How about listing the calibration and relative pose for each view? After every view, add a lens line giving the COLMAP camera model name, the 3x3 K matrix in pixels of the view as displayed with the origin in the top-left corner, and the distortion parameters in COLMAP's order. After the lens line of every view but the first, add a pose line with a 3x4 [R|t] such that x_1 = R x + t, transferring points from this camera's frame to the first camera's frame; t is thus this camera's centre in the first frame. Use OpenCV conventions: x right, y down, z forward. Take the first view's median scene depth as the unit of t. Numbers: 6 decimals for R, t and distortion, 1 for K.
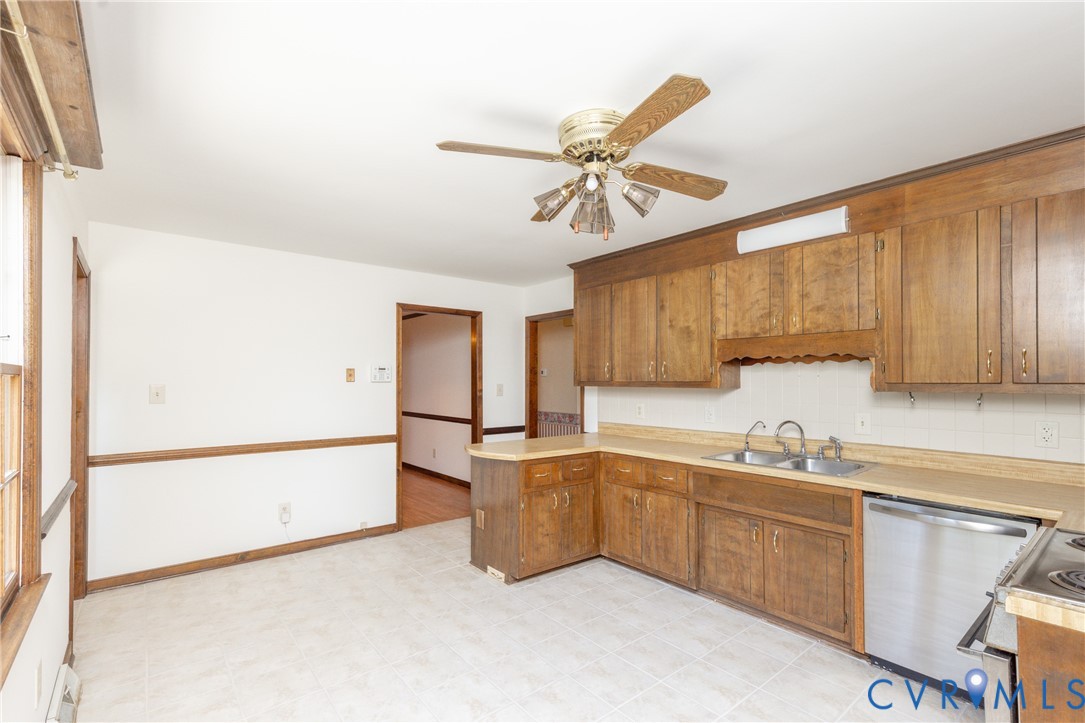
lens RADIAL K [[495.6, 0, 534.6], [0, 495.6, 368.8], [0, 0, 1]] dist [0.003405, -0.000368]
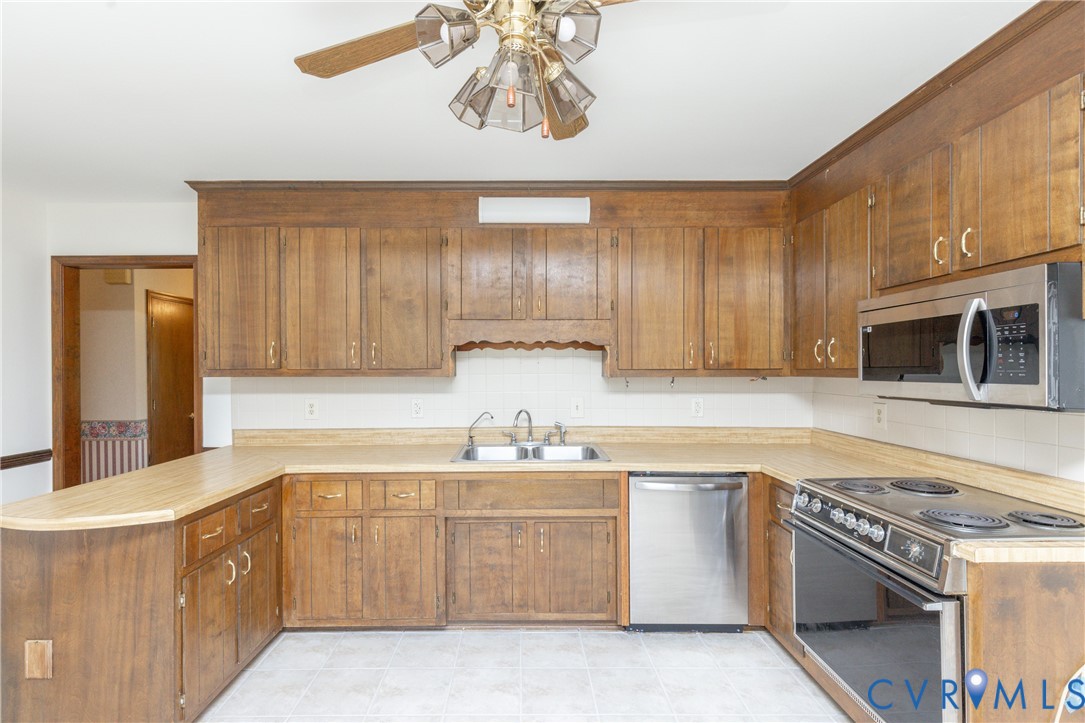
lens RADIAL K [[495.6, 0, 534.6], [0, 495.6, 368.8], [0, 0, 1]] dist [0.003405, -0.000368]
pose [[0.619867, -0.001121, 0.784706, -0.215286], [-0.015685, 0.999781, 0.013818, 0.012535], [-0.784550, -0.020874, 0.619714, 0.383381]]
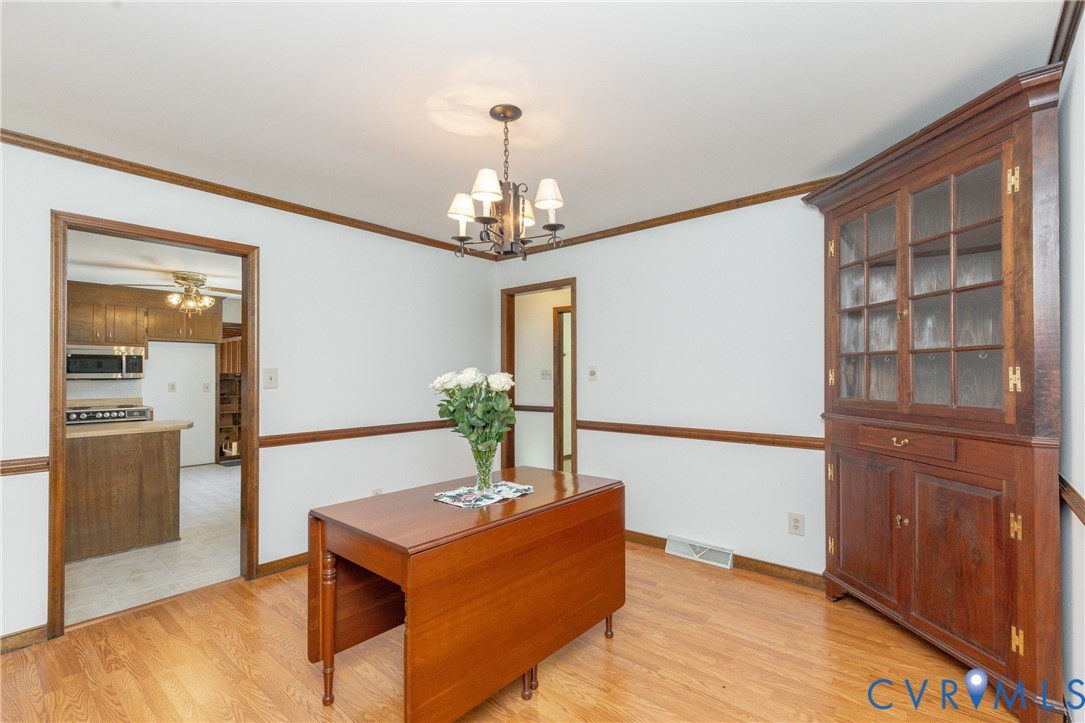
lens RADIAL K [[487.2, 0, 543.0], [0, 487.2, 367.9], [0, 0, 1]] dist [0.010441, 0.000007]
pose [[-0.982819, 0.001752, -0.184562, -0.780774], [0.008493, 0.999325, -0.035739, 0.084515], [0.184375, -0.036692, -0.982171, 2.415142]]
